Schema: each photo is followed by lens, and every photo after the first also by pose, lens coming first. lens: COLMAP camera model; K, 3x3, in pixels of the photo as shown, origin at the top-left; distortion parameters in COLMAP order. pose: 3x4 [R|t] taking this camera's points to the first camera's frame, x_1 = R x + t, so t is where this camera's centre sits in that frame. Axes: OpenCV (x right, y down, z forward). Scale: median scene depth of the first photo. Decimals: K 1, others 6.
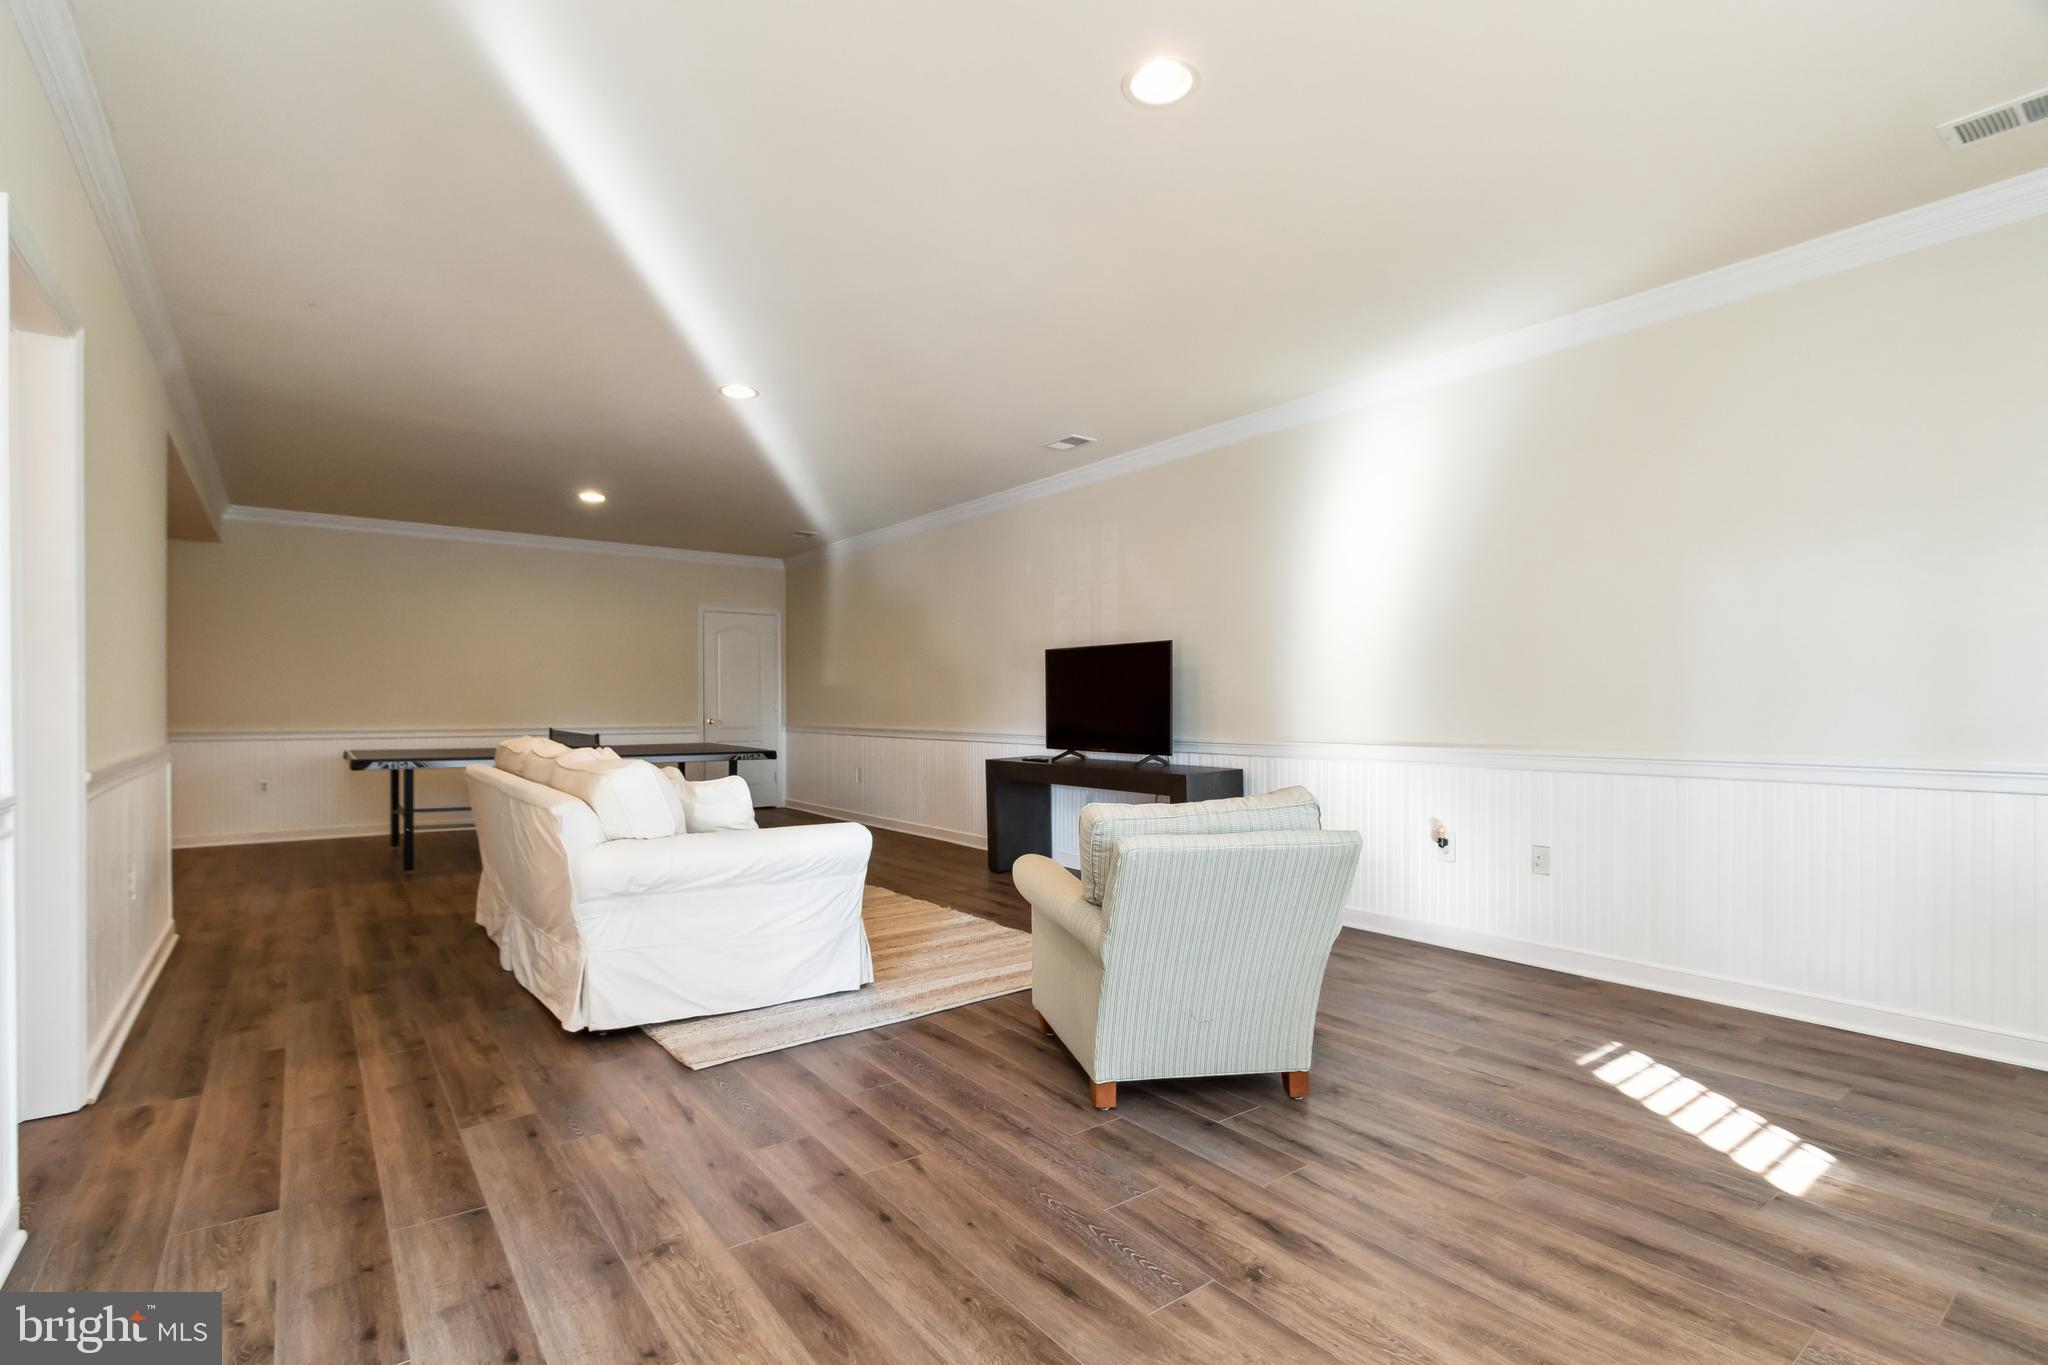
lens RADIAL K [[953.9, 0, 1017.9], [0, 953.9, 685.3], [0, 0, 1]] dist [0.002548, 0.000089]
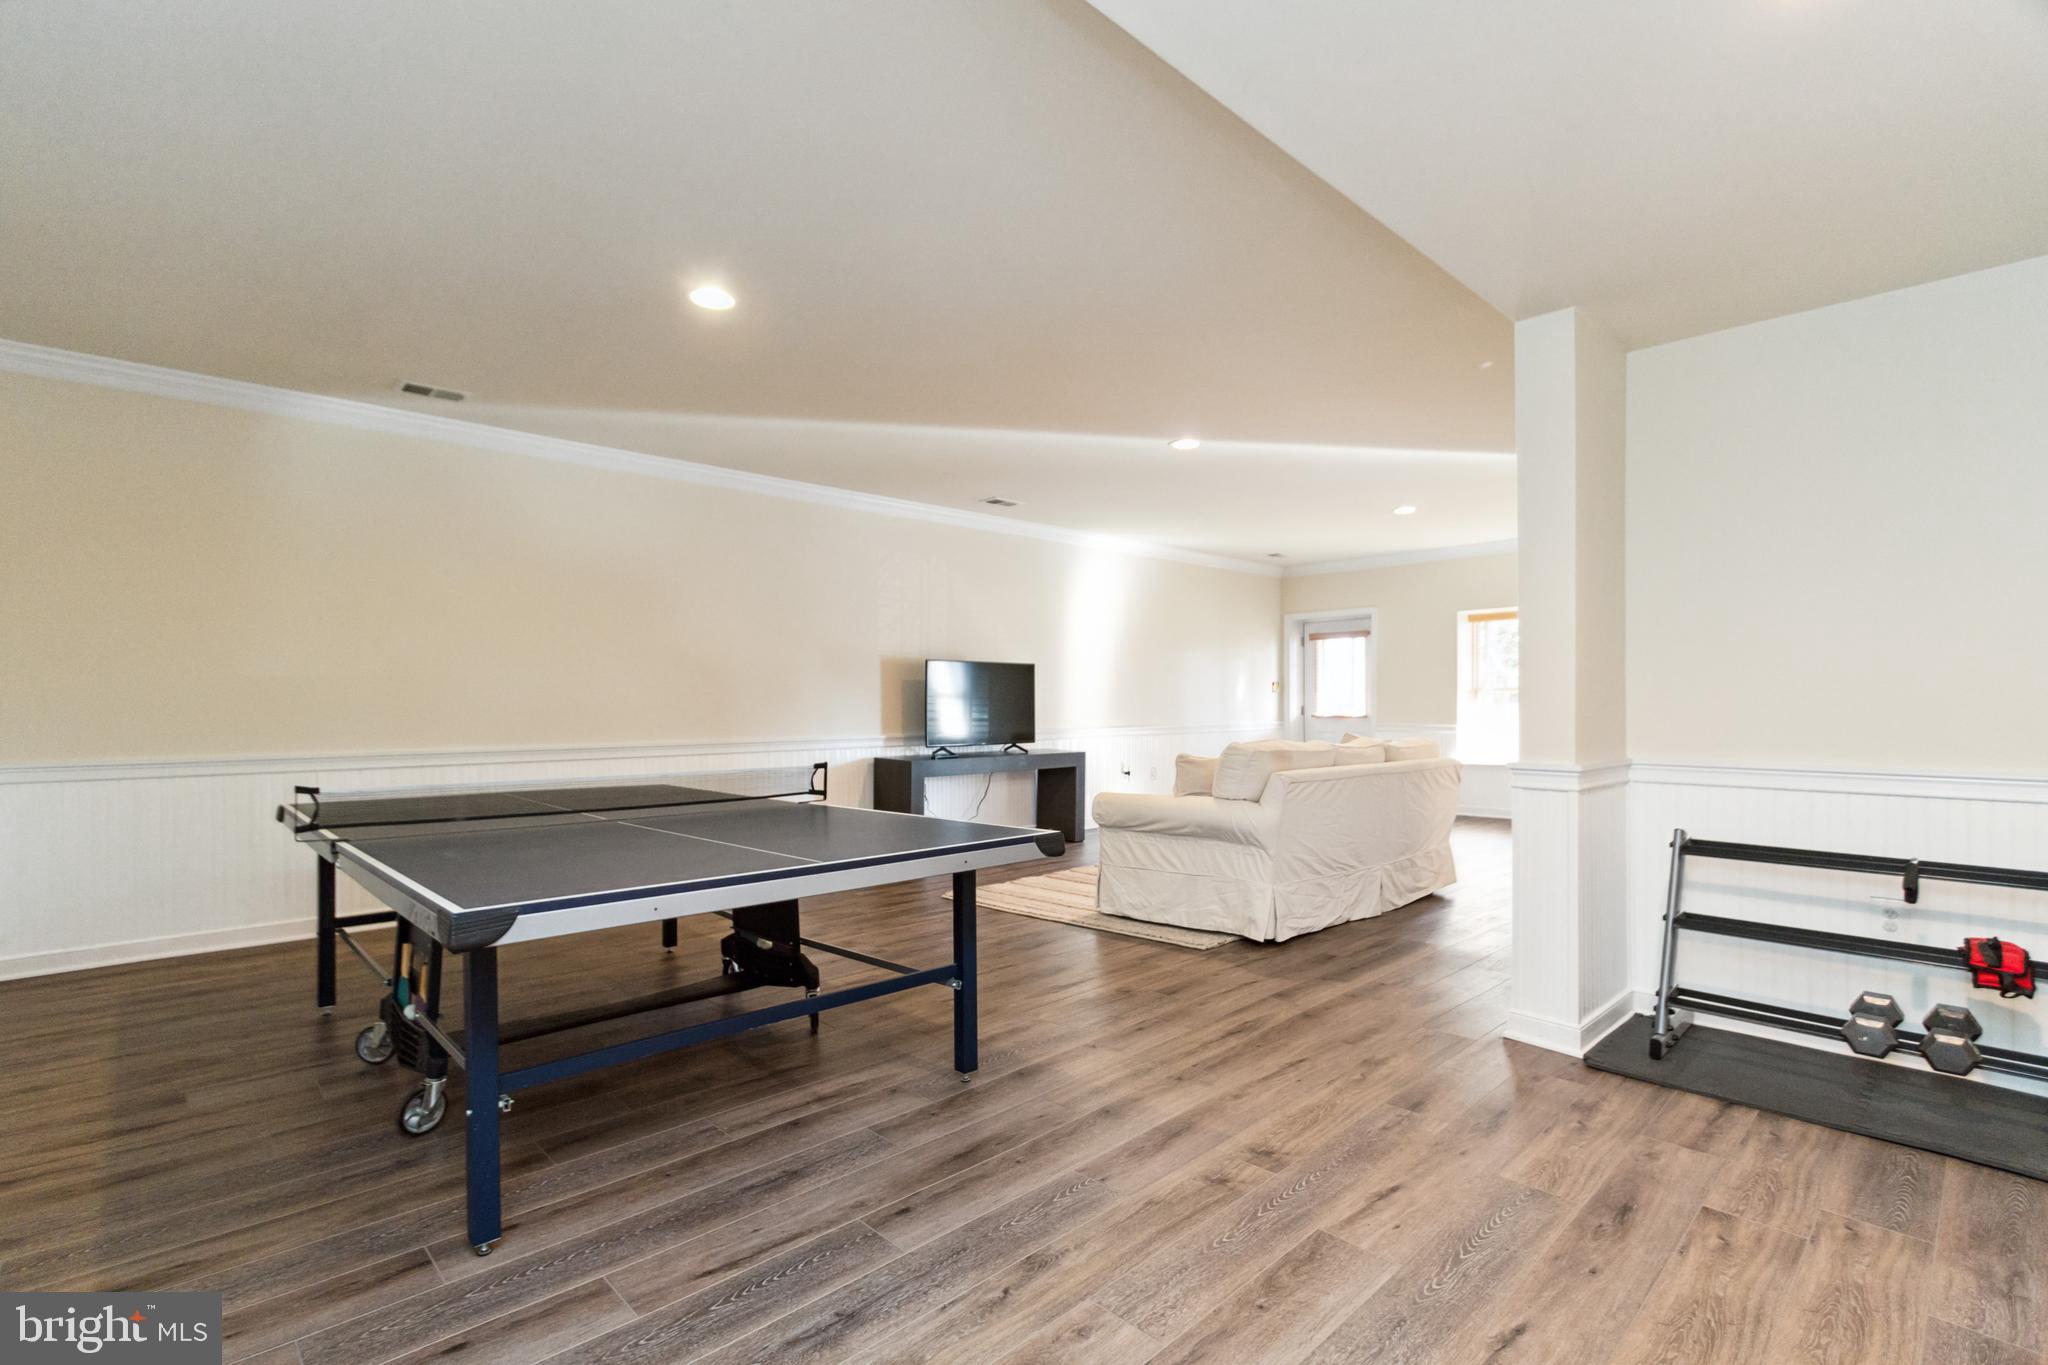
lens RADIAL K [[953.9, 0, 1018.1], [0, 953.9, 691.6], [0, 0, 1]] dist [0.002548, 0.000089]
pose [[-0.117533, 0.001635, 0.993068, -1.303332], [-0.006189, 0.999978, -0.002379, 0.010845], [-0.993050, -0.006426, -0.117520, 1.388877]]
